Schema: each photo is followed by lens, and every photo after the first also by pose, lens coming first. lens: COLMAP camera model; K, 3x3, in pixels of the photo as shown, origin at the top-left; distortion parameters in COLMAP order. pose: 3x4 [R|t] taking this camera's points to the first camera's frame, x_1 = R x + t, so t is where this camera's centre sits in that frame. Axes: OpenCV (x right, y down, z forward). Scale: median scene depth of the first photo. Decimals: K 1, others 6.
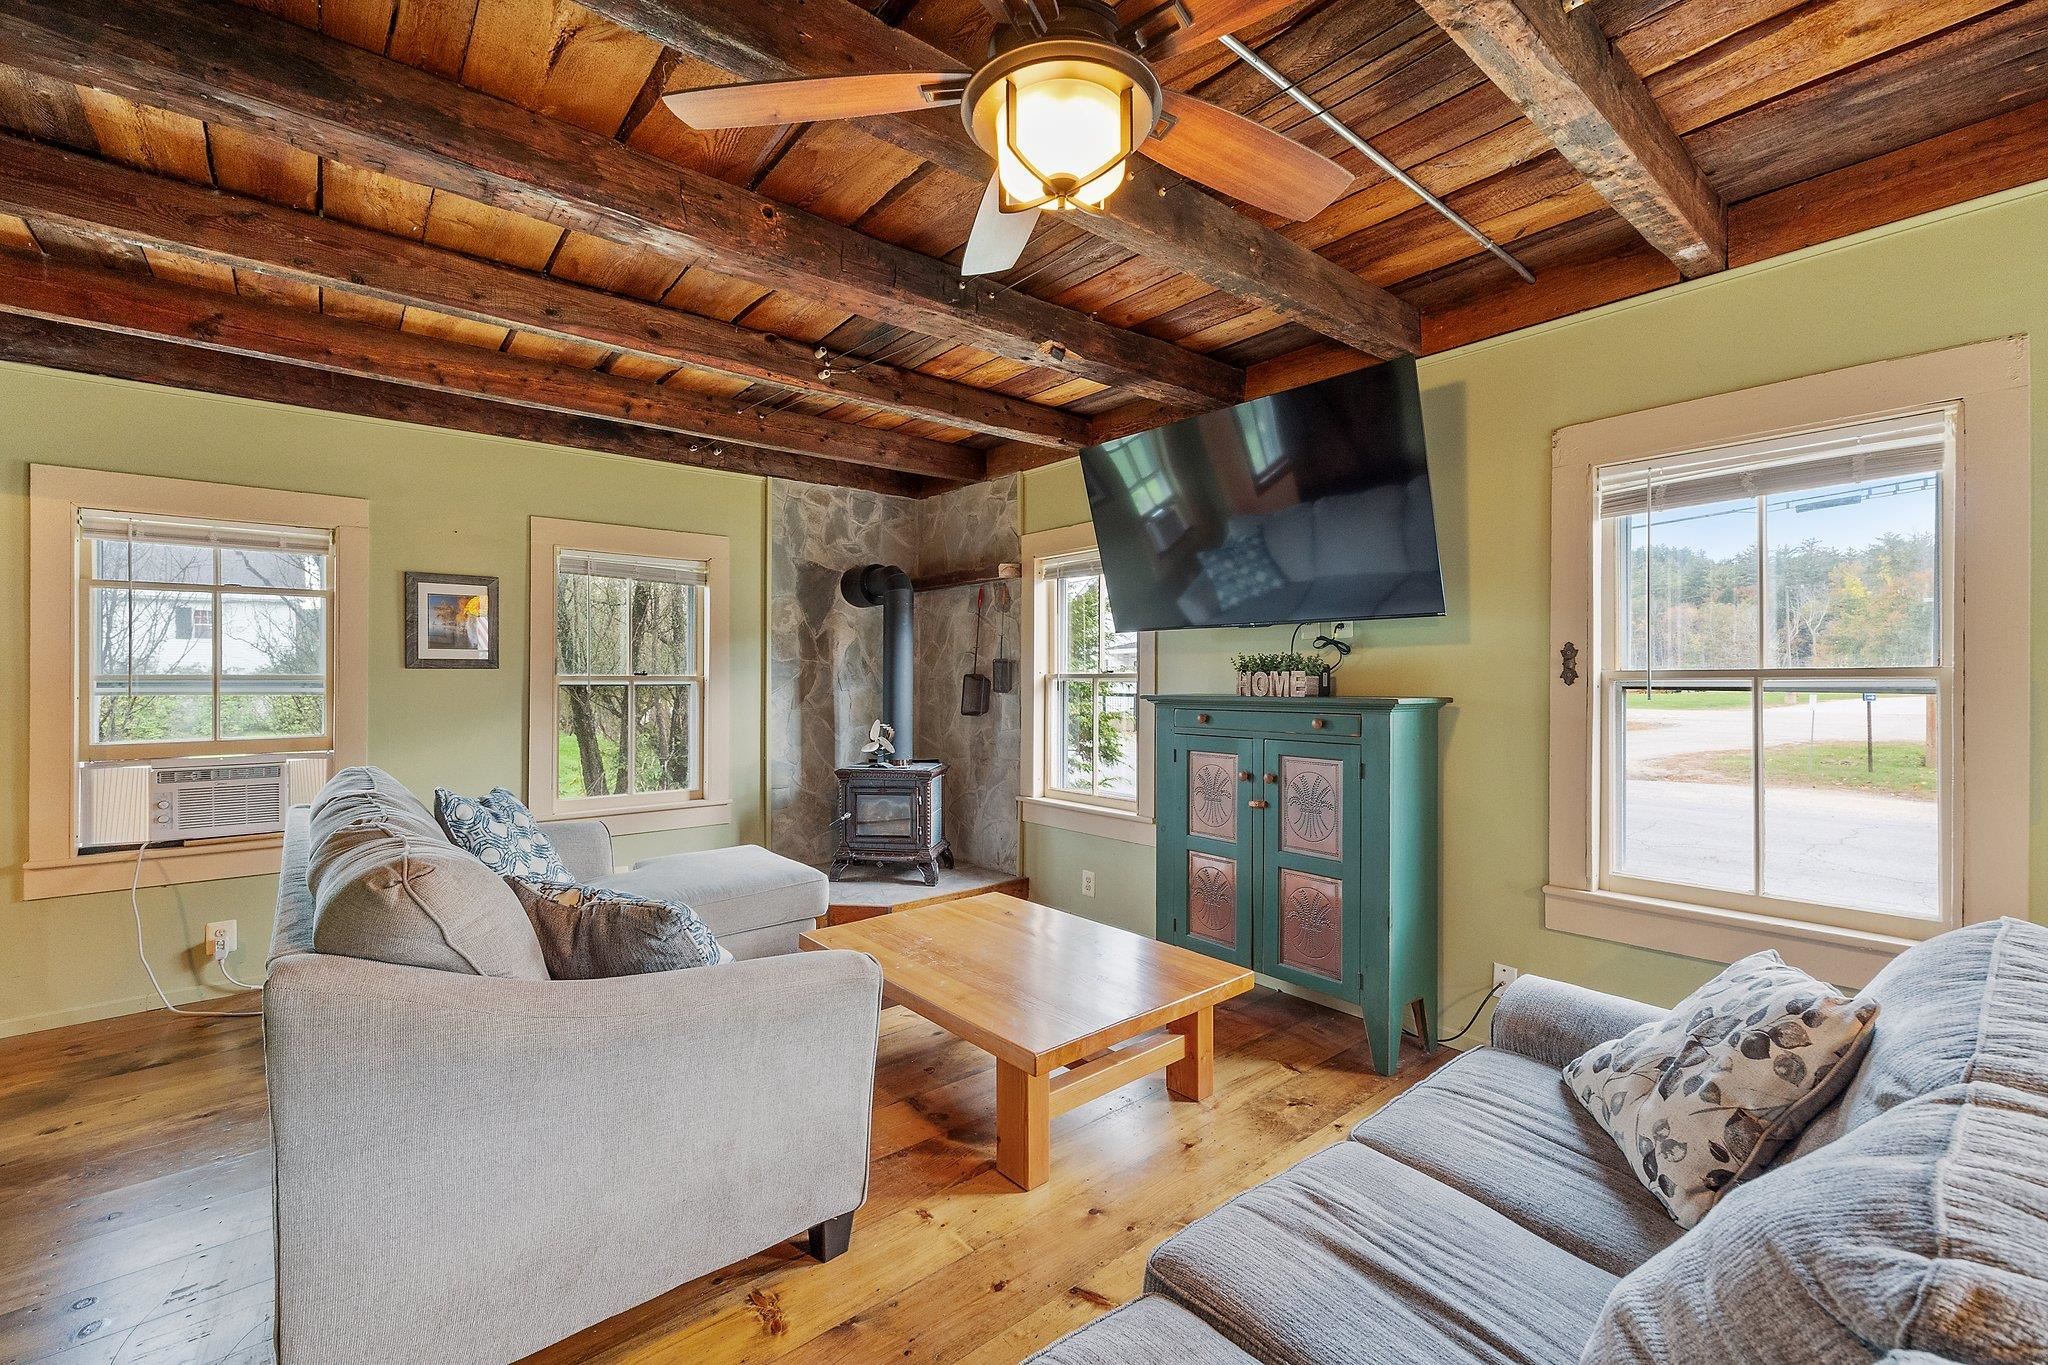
lens RADIAL K [[836.1, 0, 1019.6], [0, 836.1, 680.0], [0, 0, 1]] dist [-0.000543, -0.000028]
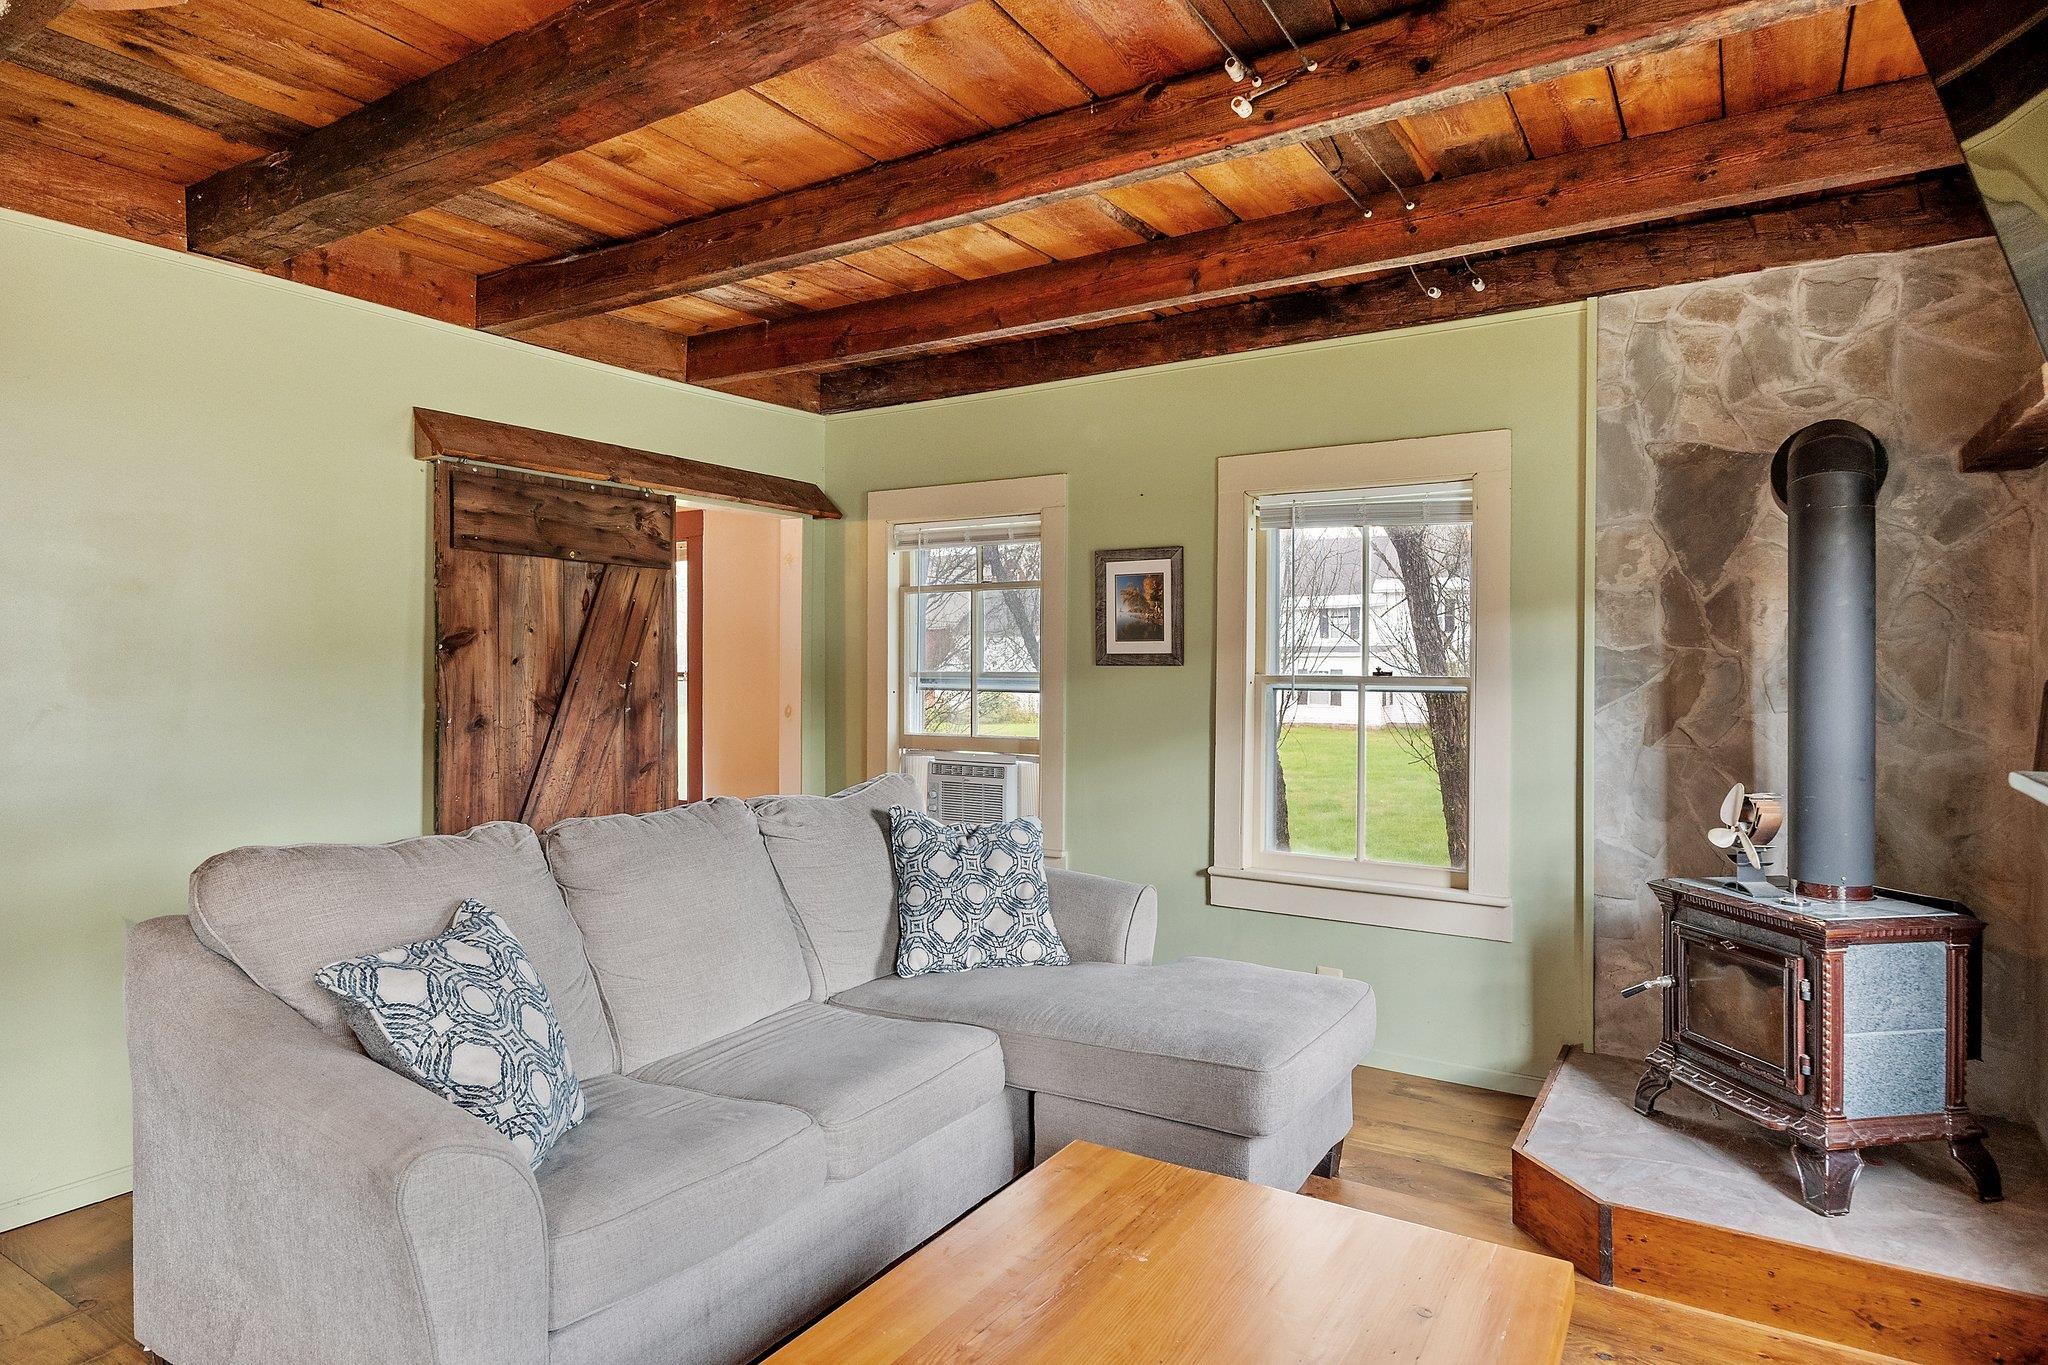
lens RADIAL K [[1174.7, 0, 1021.8], [0, 1174.7, 666.9], [0, 0, 1]] dist [-0.002755, -0.000256]
pose [[0.311131, 0.000940, -0.950367, 0.306222], [-0.009410, 0.999954, -0.002092, -0.007793], [0.950320, 0.009593, 0.311125, 0.461672]]
